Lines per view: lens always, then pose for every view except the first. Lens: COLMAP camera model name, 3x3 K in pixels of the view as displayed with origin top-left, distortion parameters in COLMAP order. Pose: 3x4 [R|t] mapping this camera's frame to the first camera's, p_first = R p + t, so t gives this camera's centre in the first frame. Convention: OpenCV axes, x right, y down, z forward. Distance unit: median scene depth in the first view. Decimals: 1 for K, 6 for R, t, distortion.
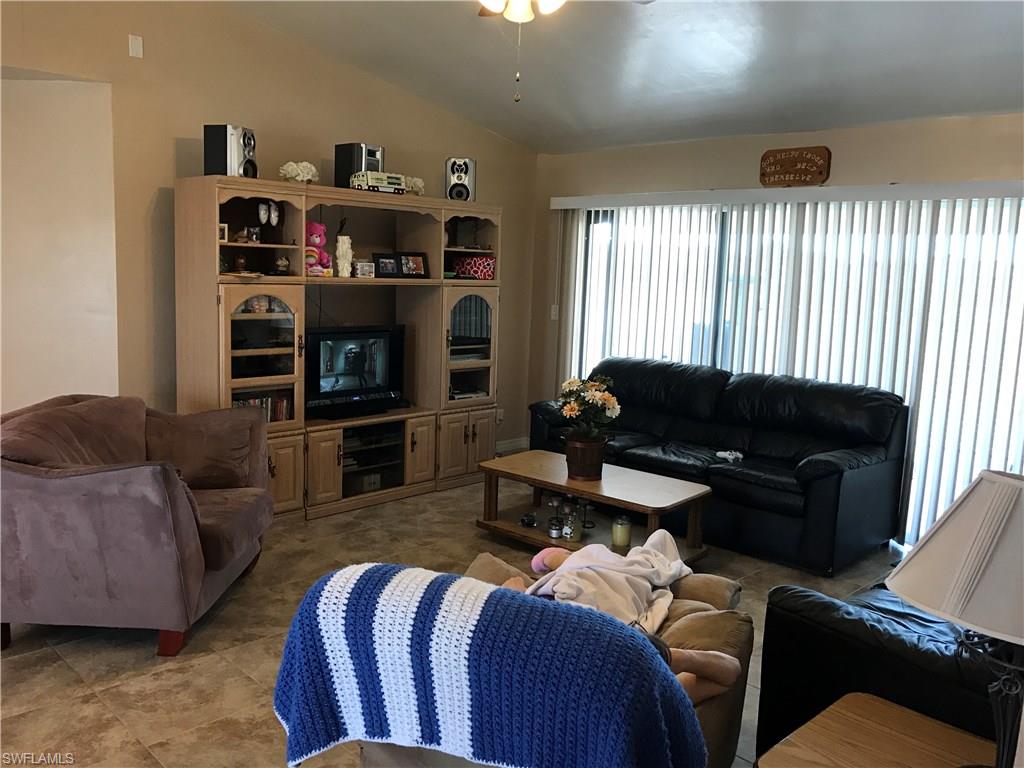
lens RADIAL K [[885.2, 0, 450.8], [0, 885.2, 400.0], [0, 0, 1]] dist [0.013142, 0.001838]
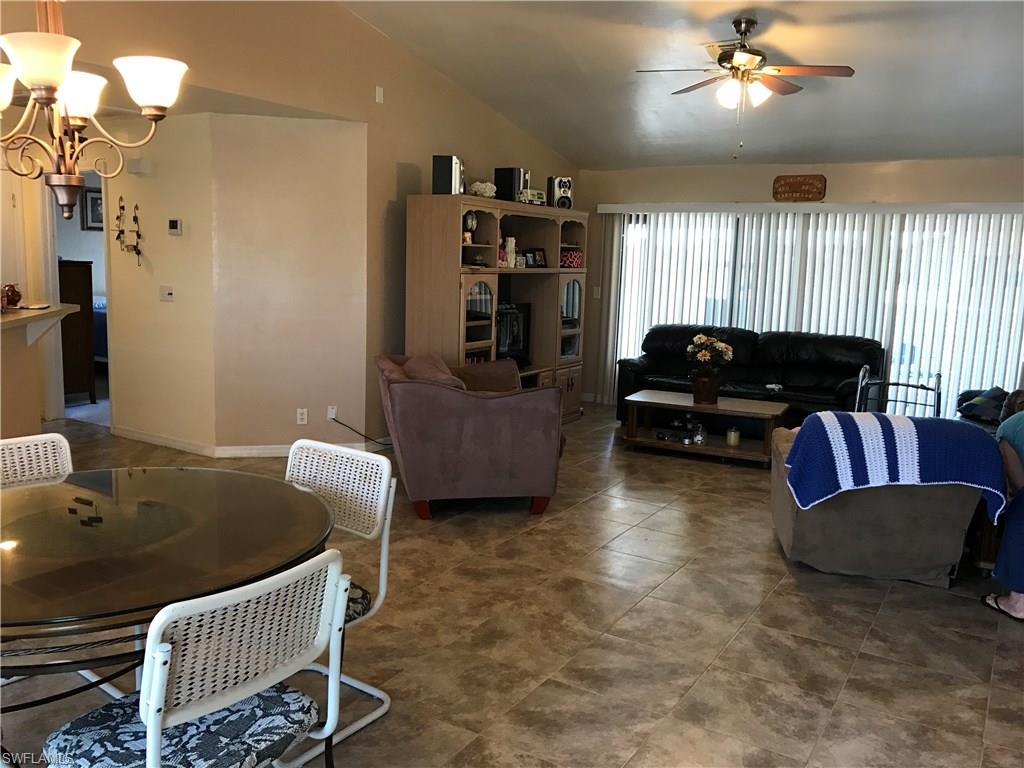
lens RADIAL K [[842.0, 0, 512.0], [0, 842.0, 384.0], [0, 0, 1]] dist [0.096232, -0.191762]
pose [[0.969037, -0.043146, 0.243118, -0.439631], [0.041628, 0.999068, 0.011377, 0.024219], [-0.243382, -0.000904, 0.969930, -0.249725]]
